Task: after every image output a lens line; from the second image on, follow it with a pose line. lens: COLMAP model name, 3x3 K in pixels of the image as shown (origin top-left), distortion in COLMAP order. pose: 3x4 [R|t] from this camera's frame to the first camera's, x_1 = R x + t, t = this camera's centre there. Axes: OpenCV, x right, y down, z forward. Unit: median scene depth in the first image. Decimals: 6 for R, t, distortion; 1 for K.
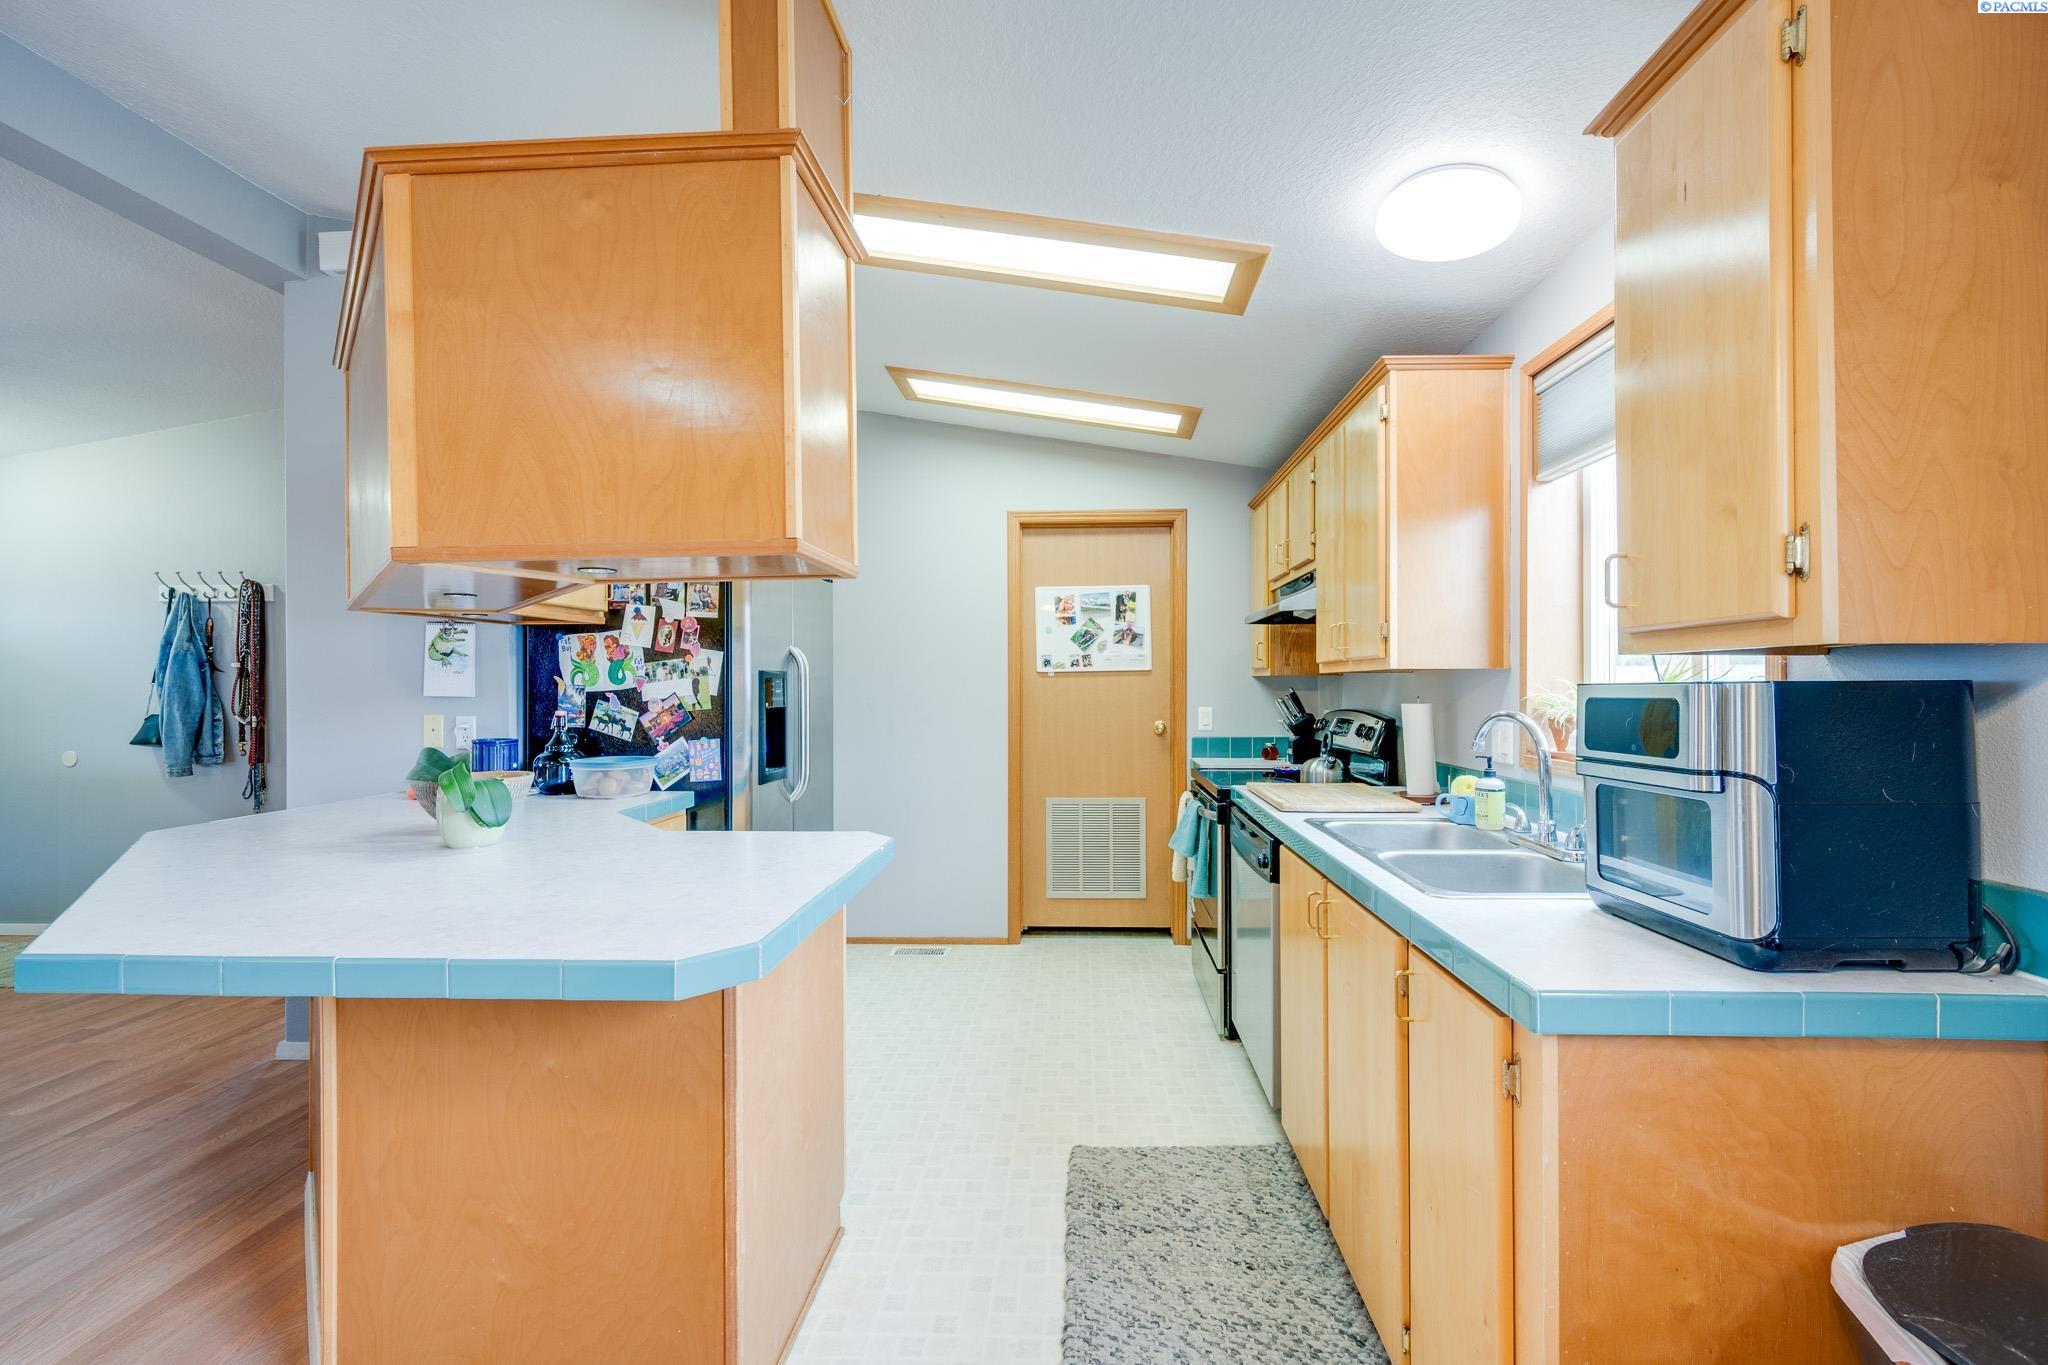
lens RADIAL K [[836.7, 0, 1046.8], [0, 836.7, 687.5], [0, 0, 1]] dist [0.001546, -0.000961]
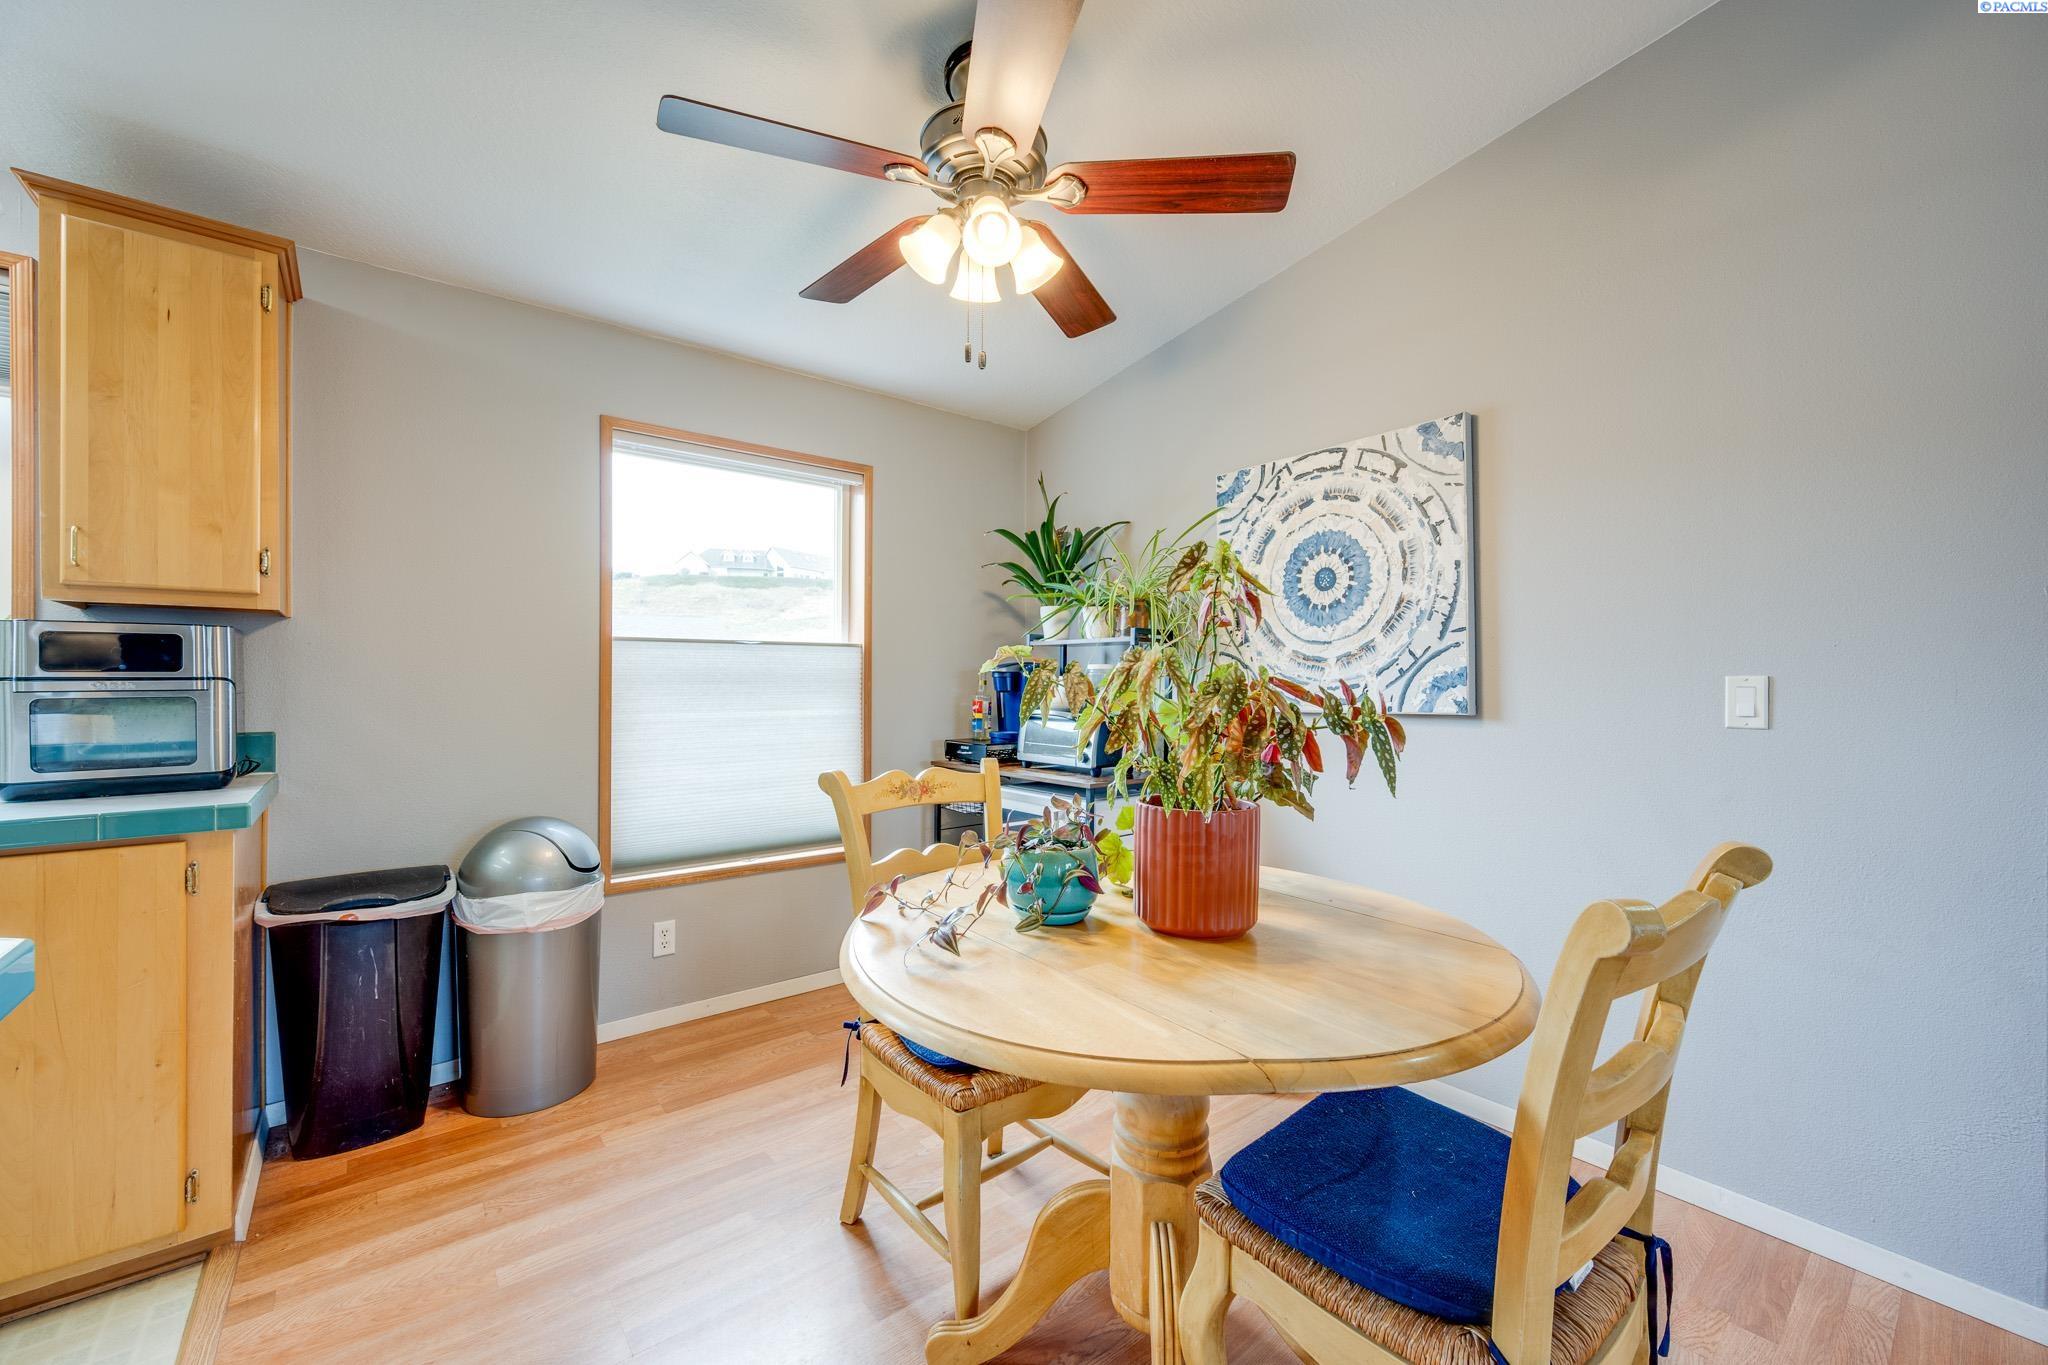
lens RADIAL K [[836.7, 0, 1024.8], [0, 836.7, 684.5], [0, 0, 1]] dist [0.001546, -0.000961]
pose [[-0.664815, -0.005532, 0.746987, -0.597019], [-0.002320, 0.999983, 0.005341, 0.038204], [-0.747004, 0.001818, -0.664817, 0.331911]]
